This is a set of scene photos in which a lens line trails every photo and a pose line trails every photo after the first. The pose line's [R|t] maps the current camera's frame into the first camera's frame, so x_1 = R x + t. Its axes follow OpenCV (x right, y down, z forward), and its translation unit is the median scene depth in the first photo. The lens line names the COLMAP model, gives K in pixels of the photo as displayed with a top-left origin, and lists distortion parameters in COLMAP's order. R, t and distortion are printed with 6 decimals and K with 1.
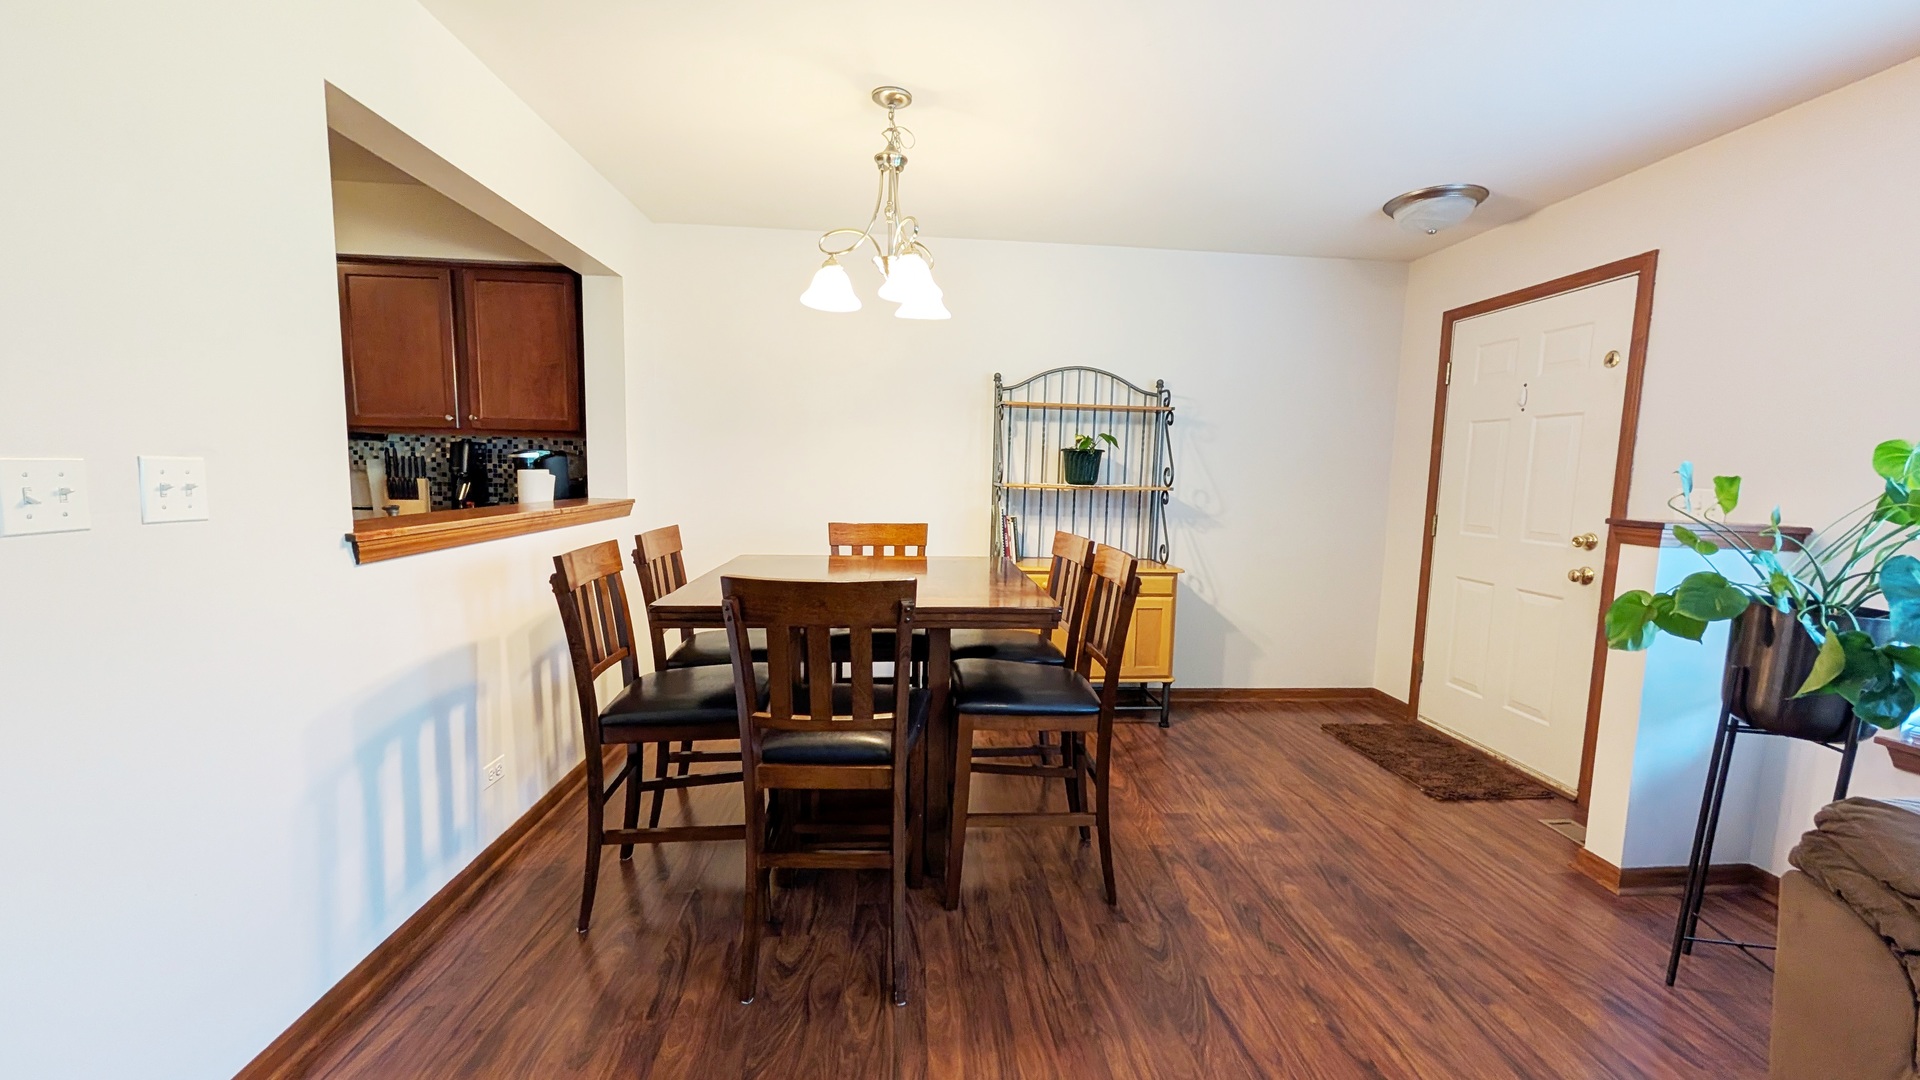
lens RADIAL K [[719.3, 0, 958.6], [0, 719.3, 539.3], [0, 0, 1]] dist [-0.000769, 0.000249]
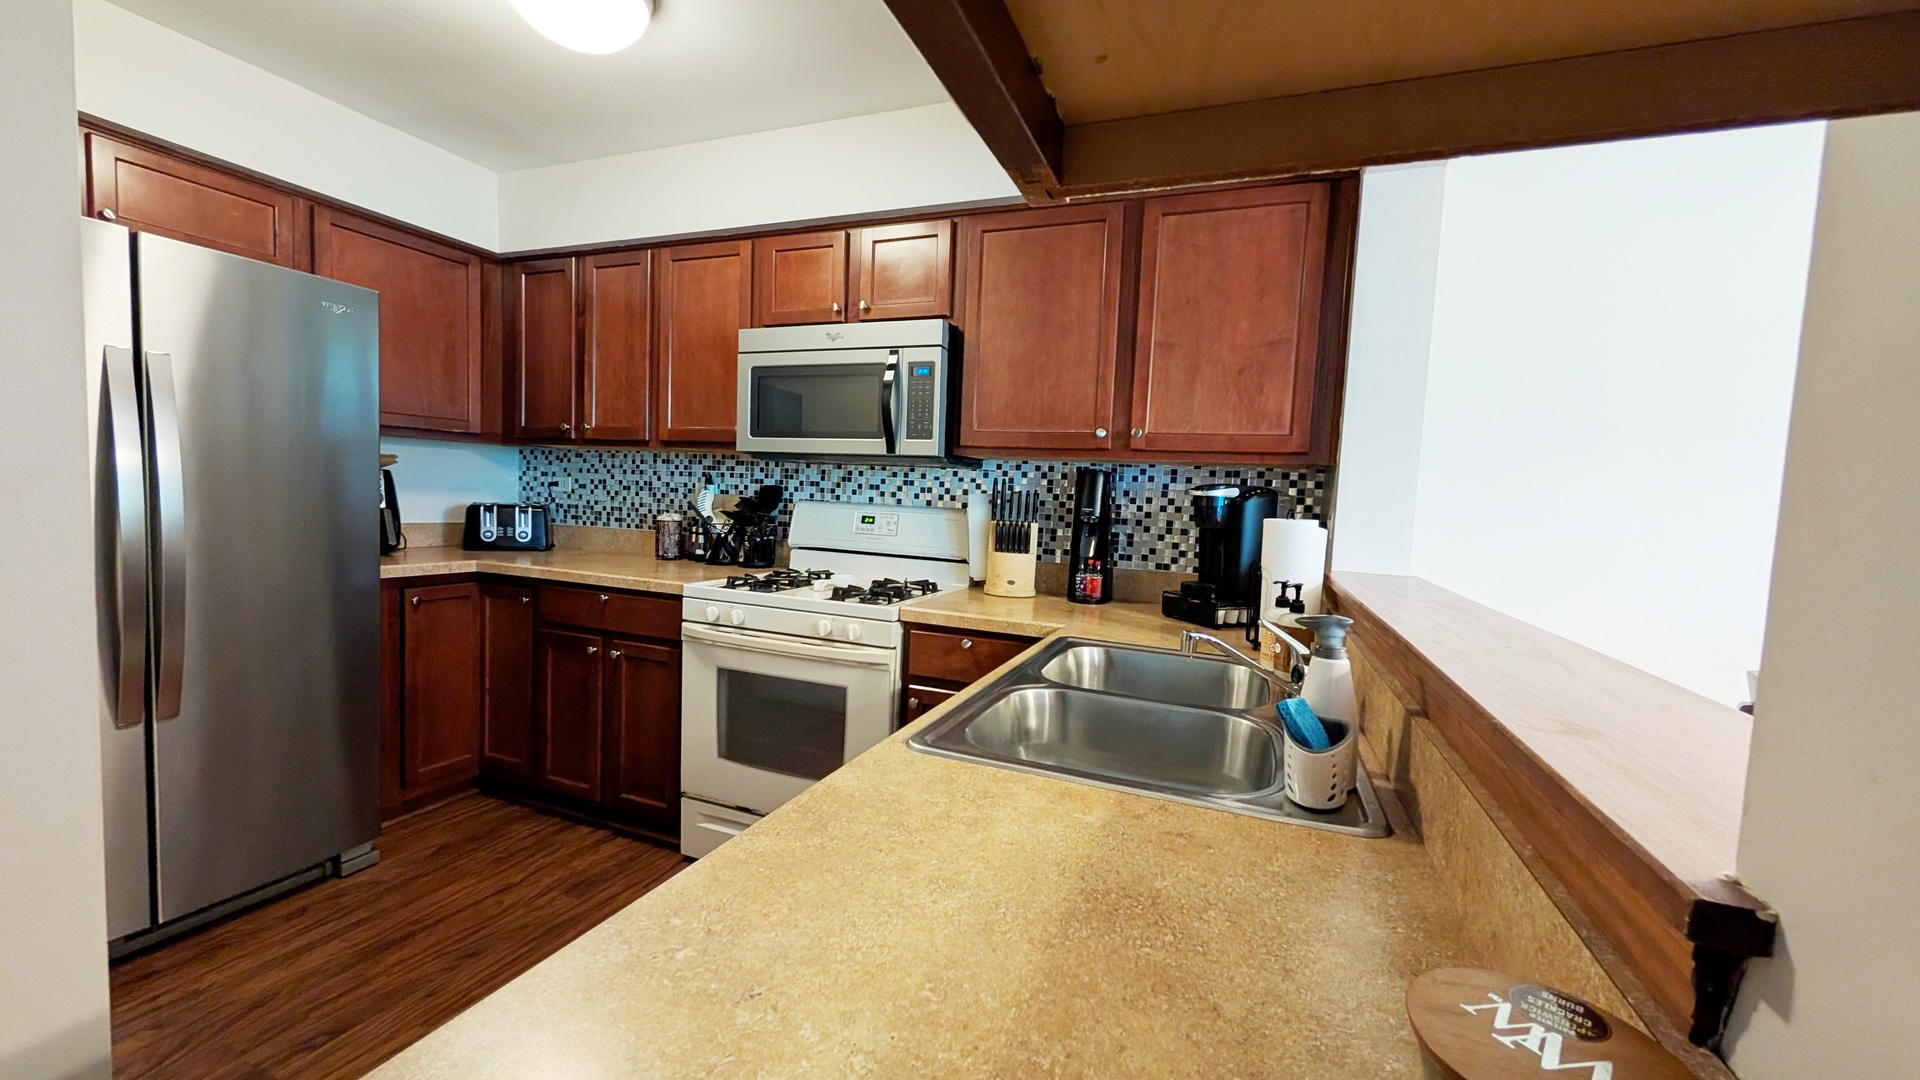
lens RADIAL K [[719.3, 0, 963.4], [0, 719.3, 543.4], [0, 0, 1]] dist [-0.000769, 0.000249]
pose [[0.898423, 0.049318, -0.436353, -0.485169], [-0.071676, 0.996817, -0.034913, -0.034367], [0.433242, 0.062643, 0.899098, 0.336084]]
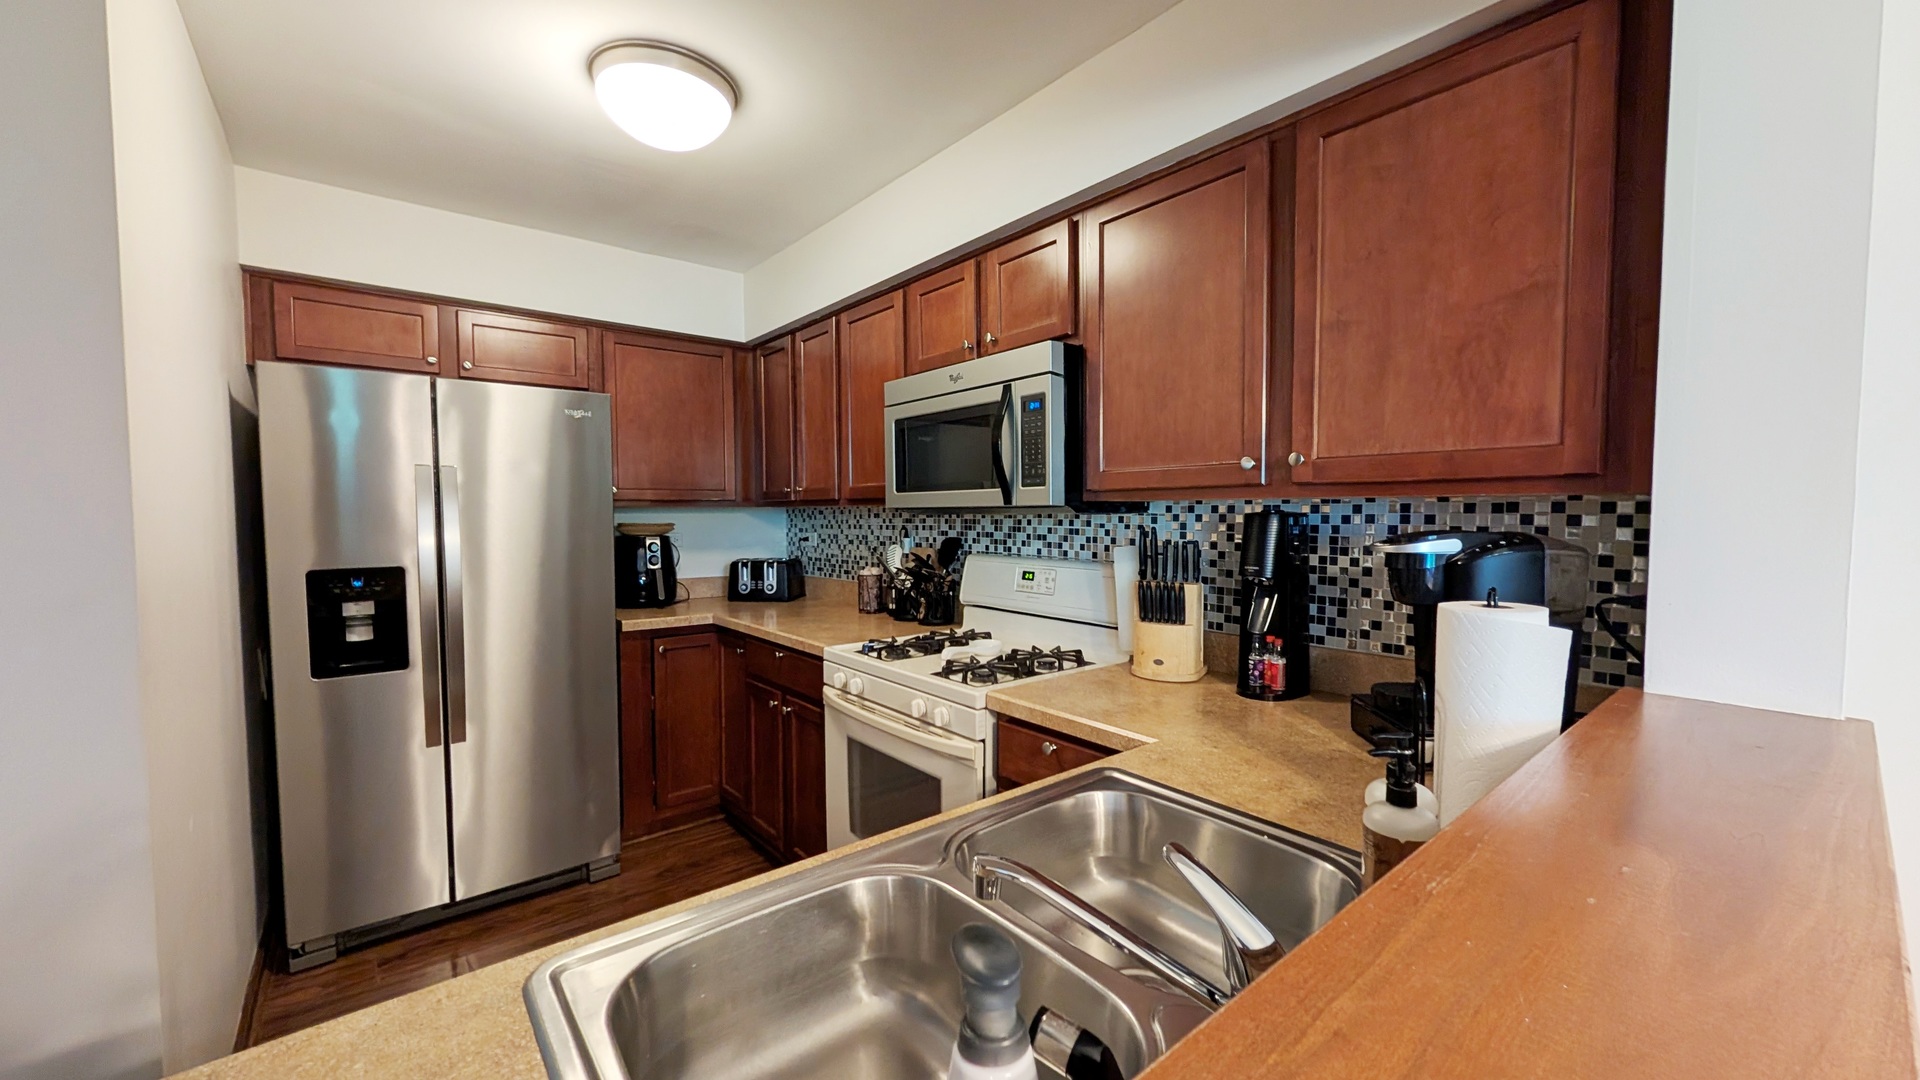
lens RADIAL K [[719.3, 0, 968.5], [0, 719.3, 544.7], [0, 0, 1]] dist [-0.000769, 0.000249]
pose [[0.577099, 0.013752, -0.816558, -0.396571], [-0.069042, 0.997100, -0.032003, -0.081733], [0.813751, 0.074845, 0.576375, 0.540558]]
